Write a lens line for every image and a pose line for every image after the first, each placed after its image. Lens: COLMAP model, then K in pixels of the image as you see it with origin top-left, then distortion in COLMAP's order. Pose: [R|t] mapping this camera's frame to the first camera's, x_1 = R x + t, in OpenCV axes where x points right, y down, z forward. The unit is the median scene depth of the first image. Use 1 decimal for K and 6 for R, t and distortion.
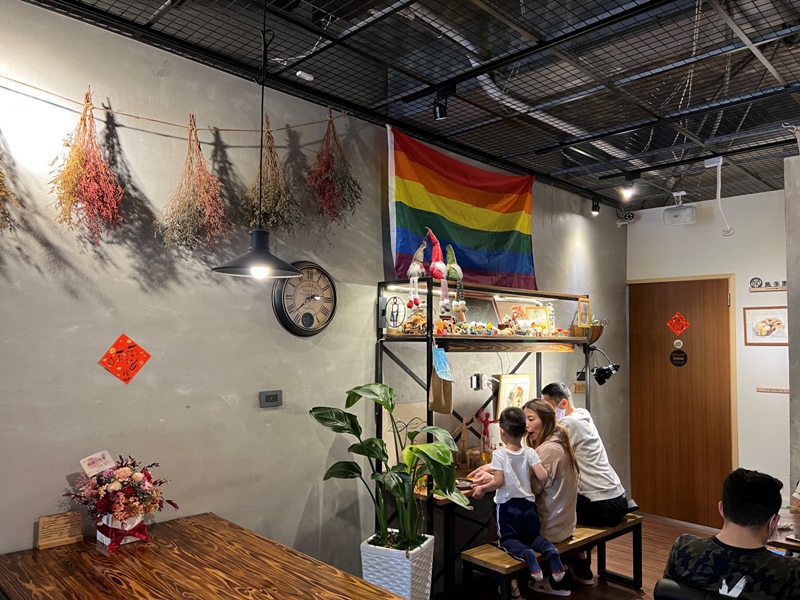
lens RADIAL K [[606.3, 0, 404.2], [0, 606.3, 298.4], [0, 0, 1]] dist [0.010089, -0.040409]
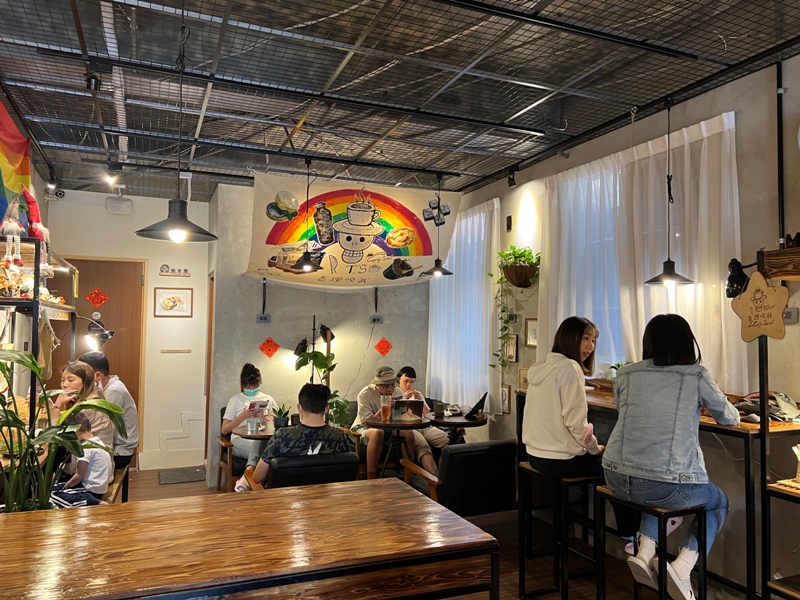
lens RADIAL K [[606.3, 0, 396.3], [0, 606.3, 301.0], [0, 0, 1]] dist [0.010089, -0.040409]
pose [[0.377281, 0.043709, 0.925067, -0.392235], [-0.080210, 0.996674, -0.014379, 0.020618], [-0.922619, -0.068775, 0.379533, 0.052907]]
